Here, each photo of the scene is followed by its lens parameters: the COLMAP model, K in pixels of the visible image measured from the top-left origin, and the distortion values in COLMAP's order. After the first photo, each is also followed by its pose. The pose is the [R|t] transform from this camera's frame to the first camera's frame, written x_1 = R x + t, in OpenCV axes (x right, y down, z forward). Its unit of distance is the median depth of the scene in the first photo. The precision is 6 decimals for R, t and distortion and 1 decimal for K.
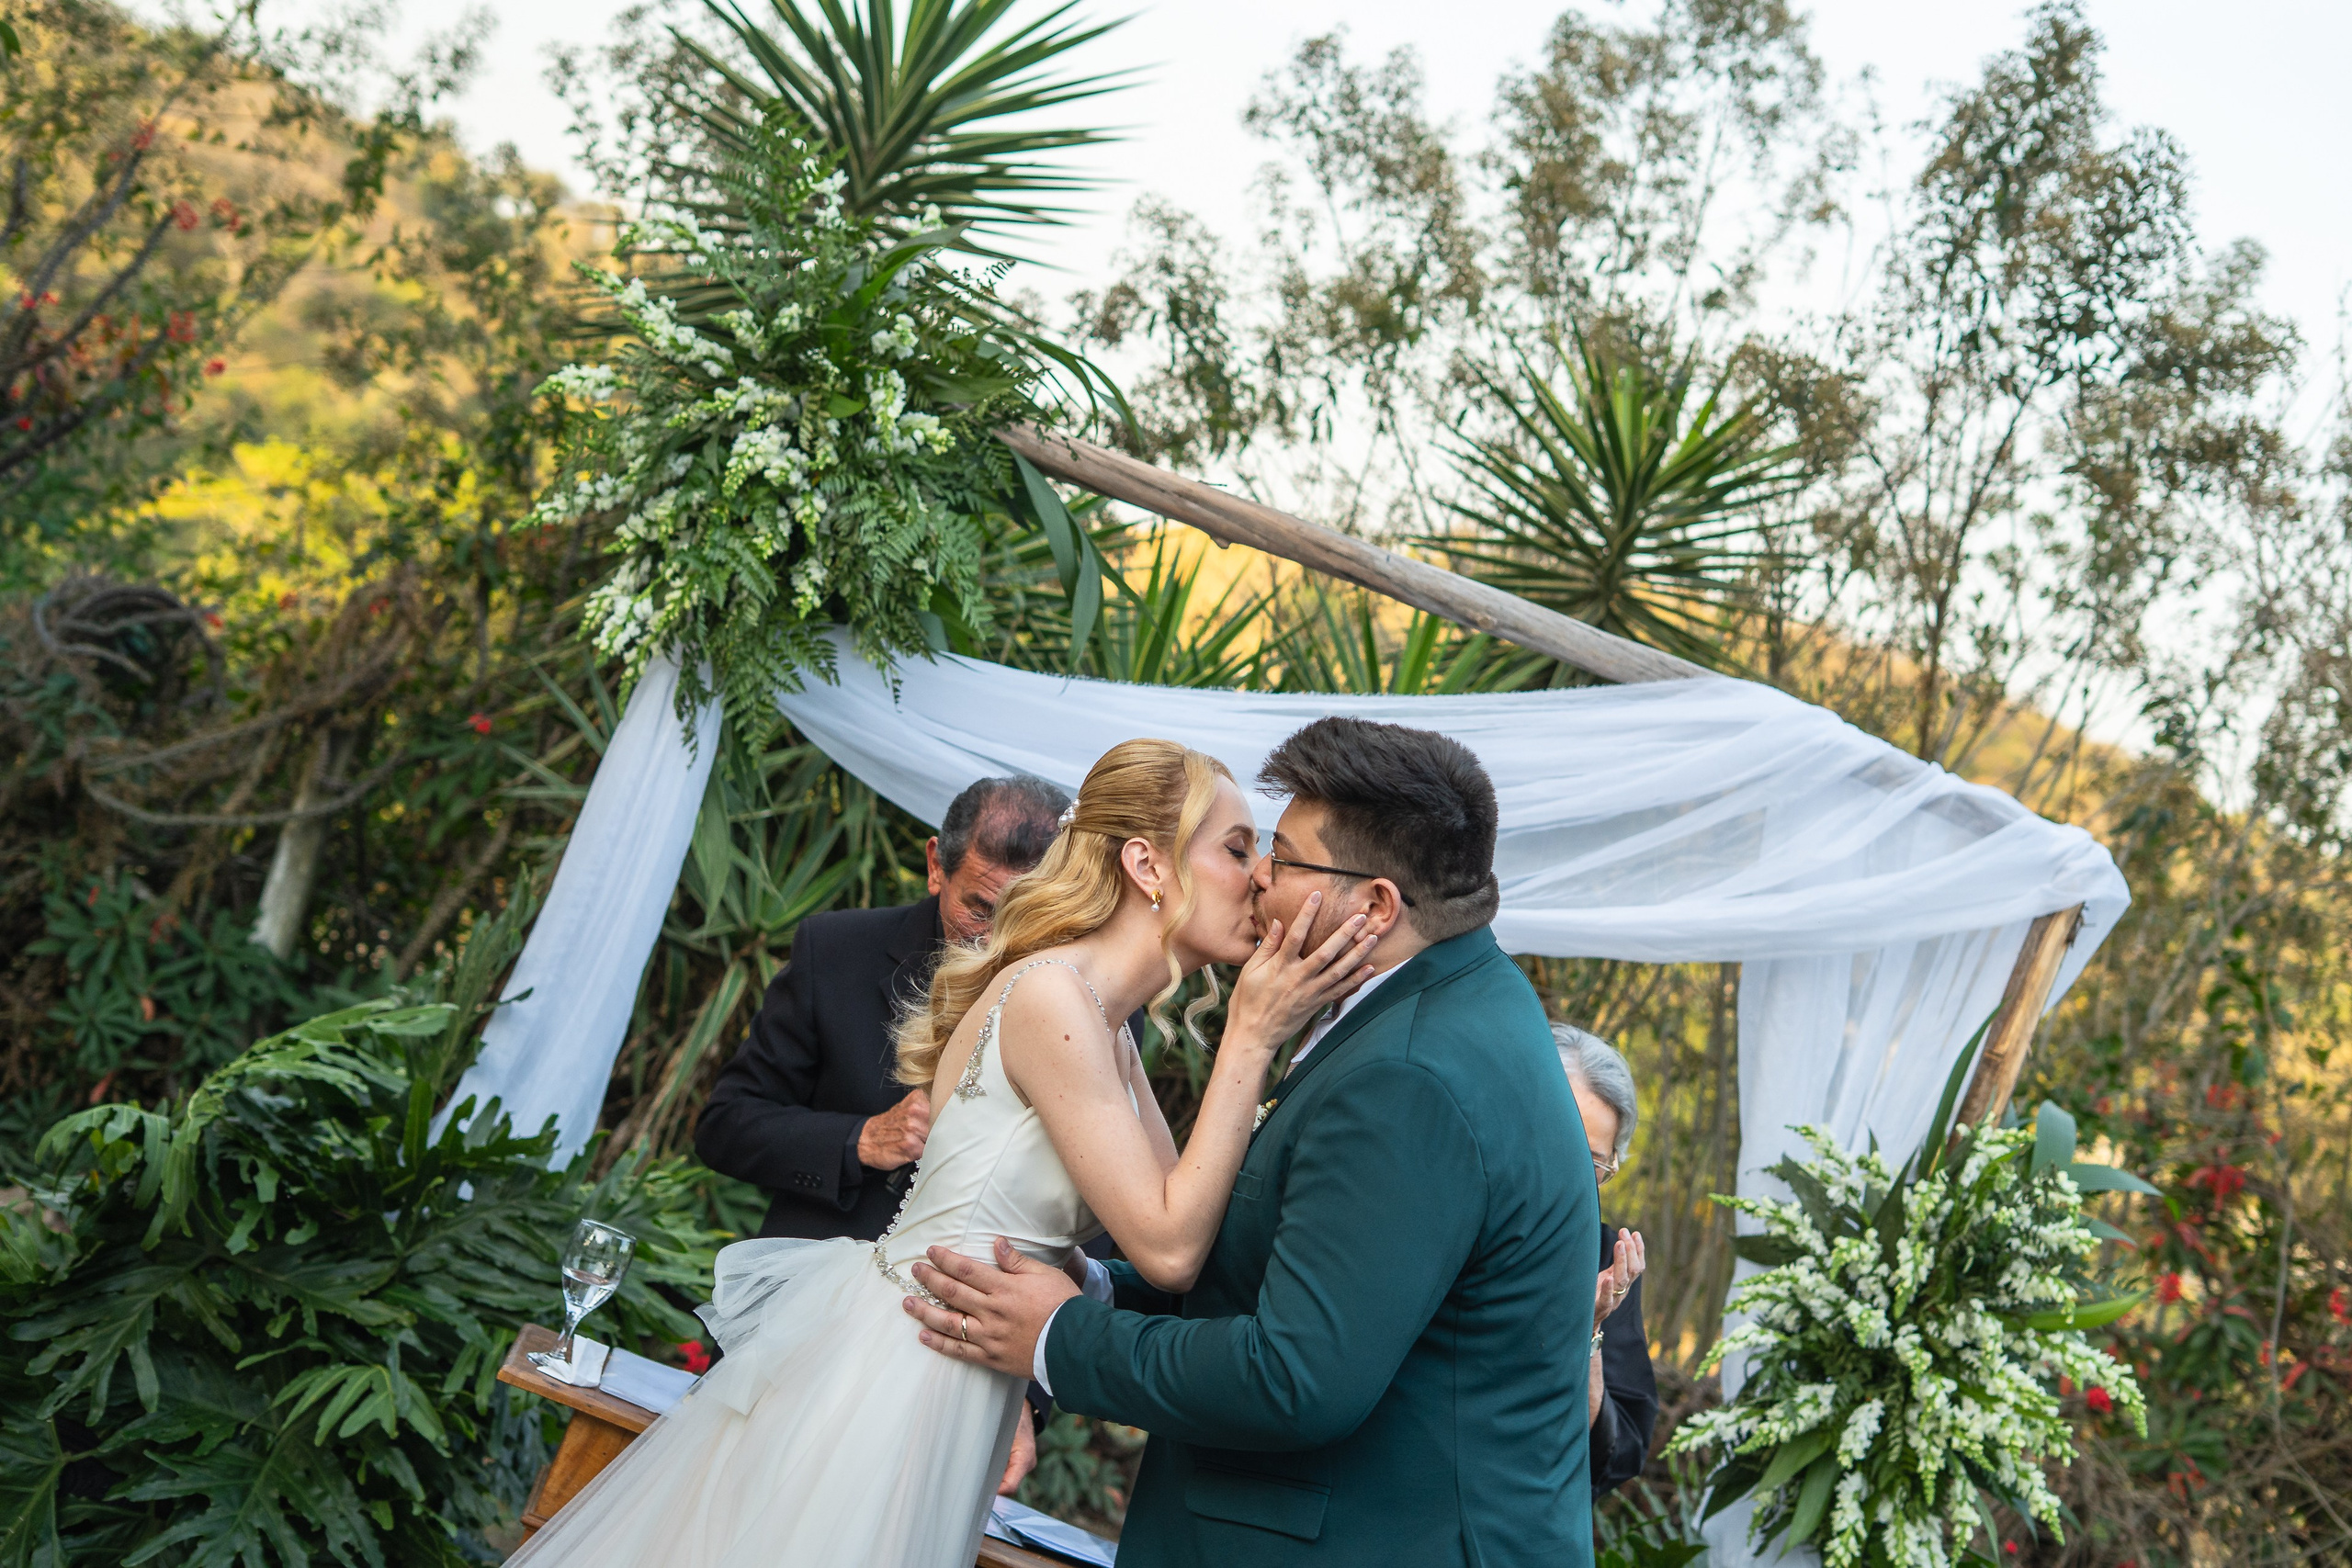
lens RADIAL K [[3801.0, 0, 1176.0], [0, 3801.0, 784.0], [0, 0, 1]] dist [-0.009585, -0.124816]
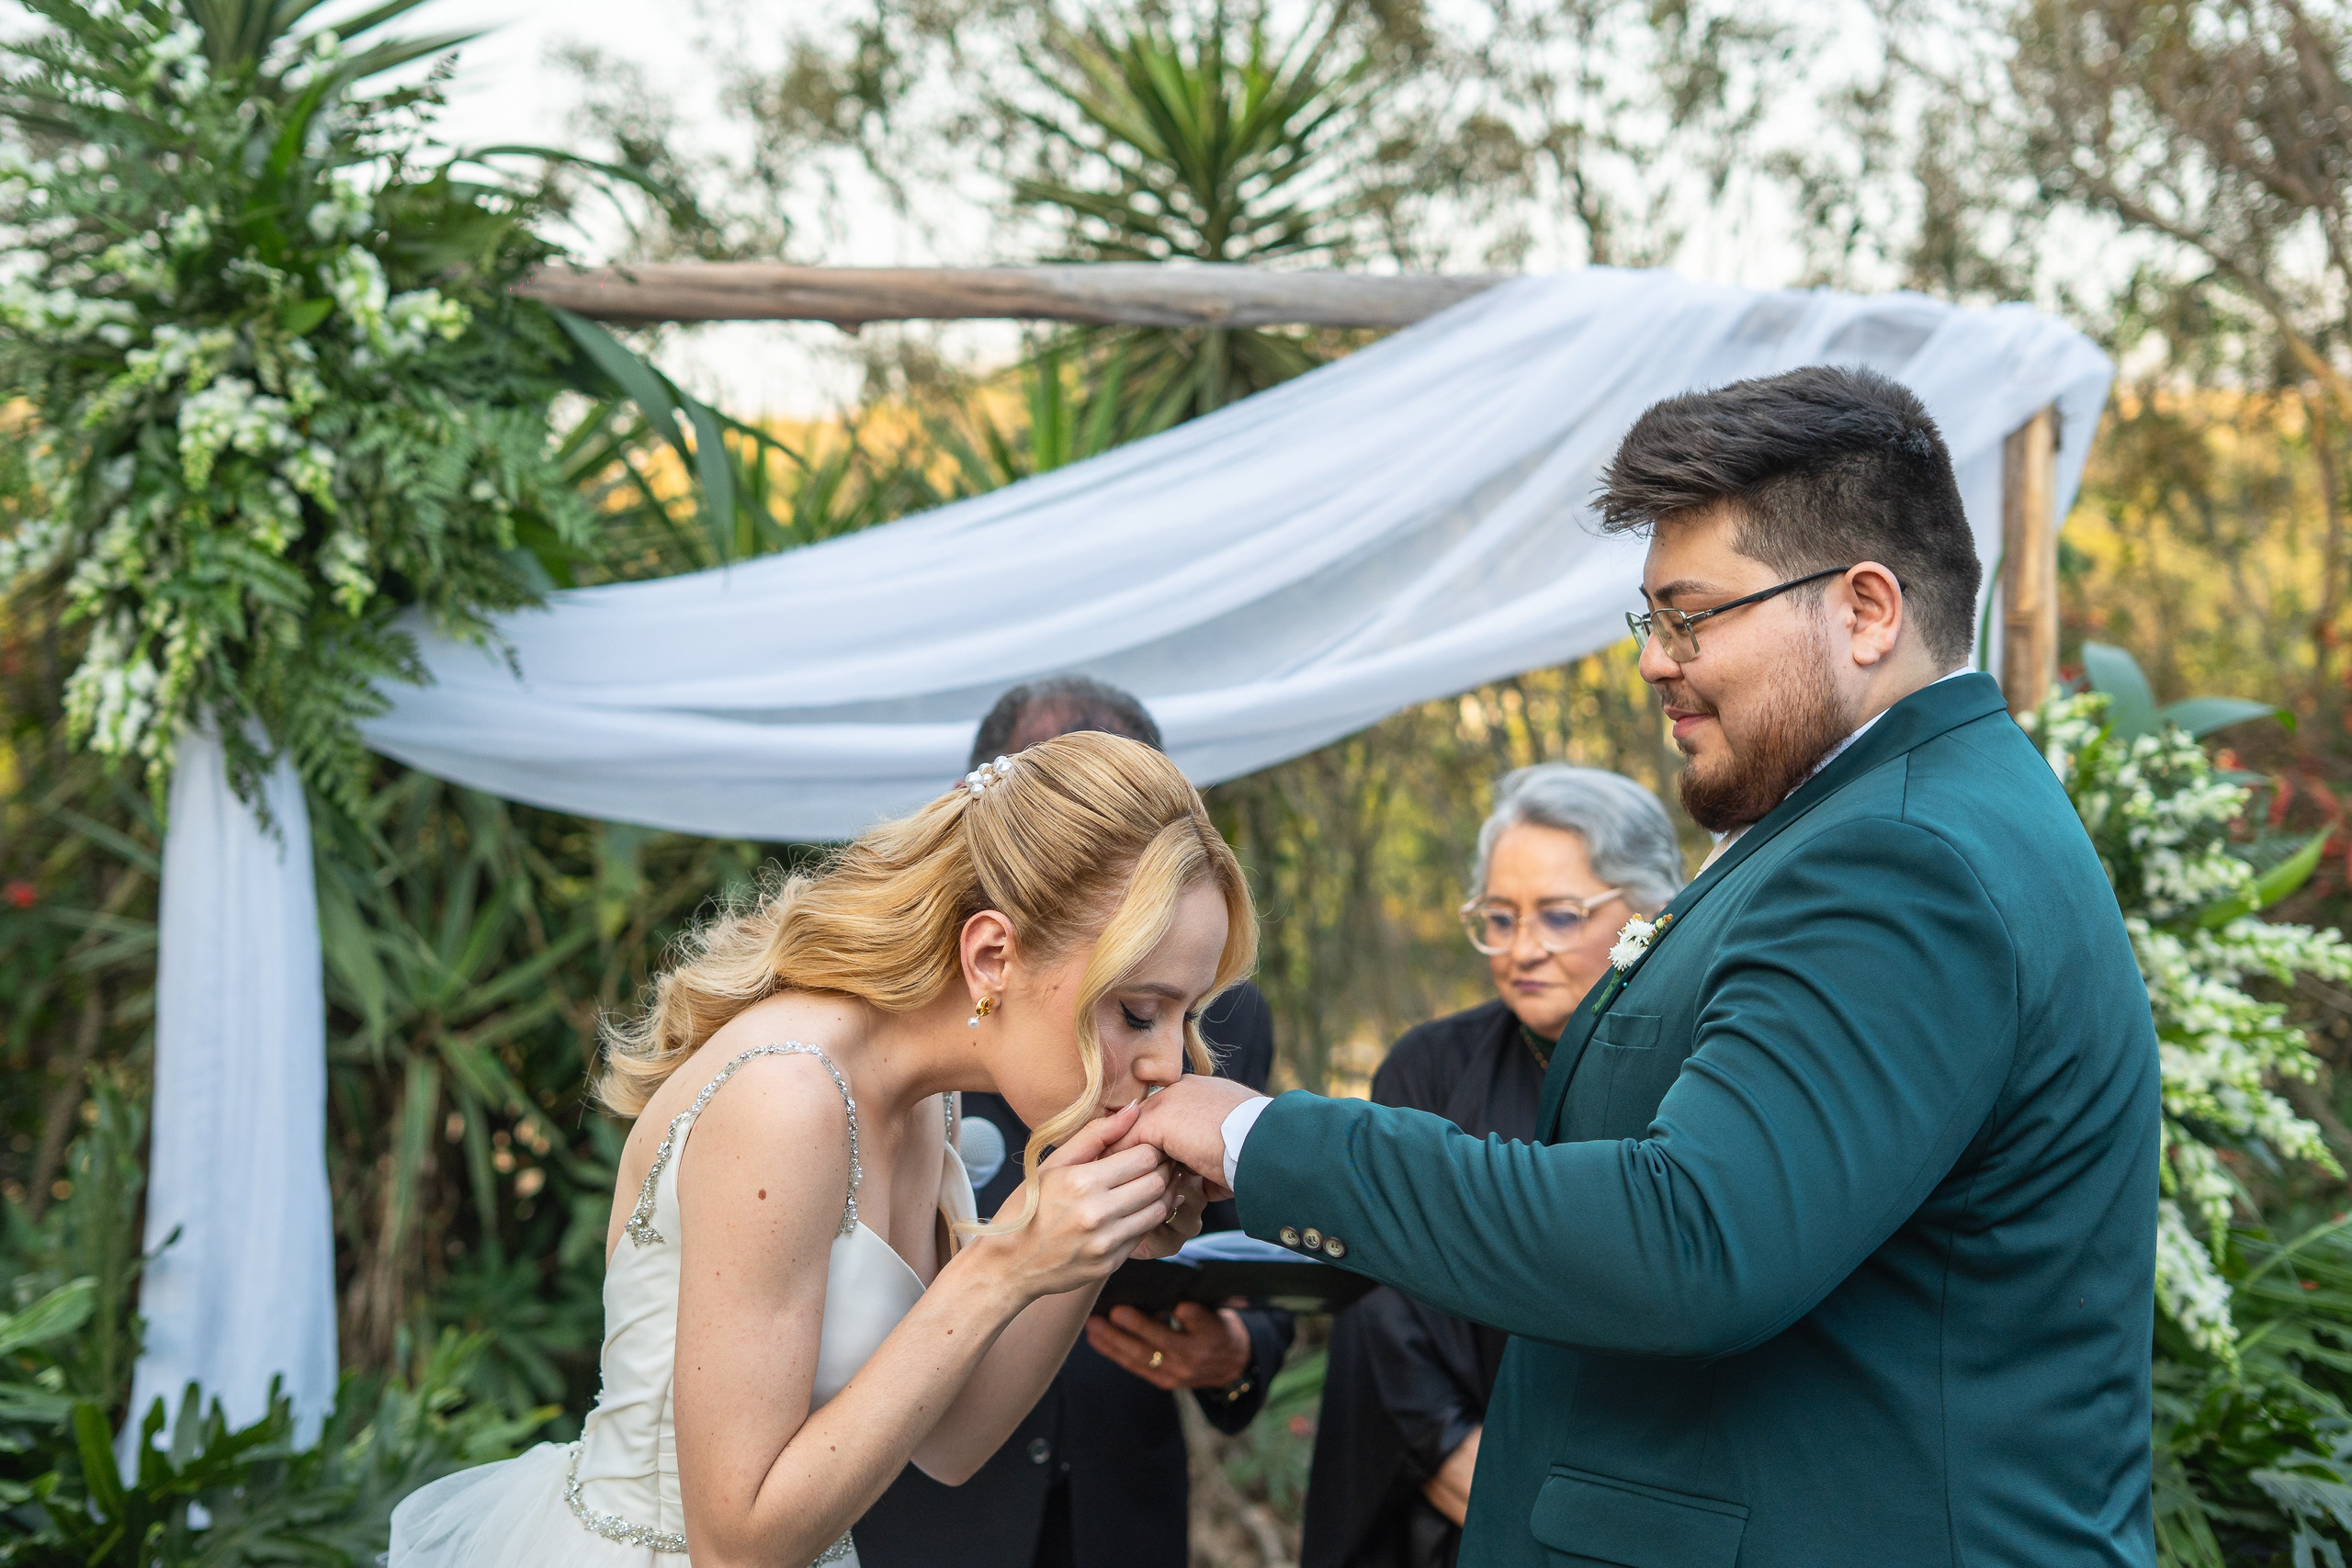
lens RADIAL K [[3801.0, 0, 1176.0], [0, 3801.0, 784.0], [0, 0, 1]] dist [-0.009585, -0.124816]
pose [[0.931919, -0.349268, 0.097669, -0.034327], [0.344708, 0.936742, 0.060752, -0.003296], [-0.112709, -0.022949, 0.993363, 0.258830]]
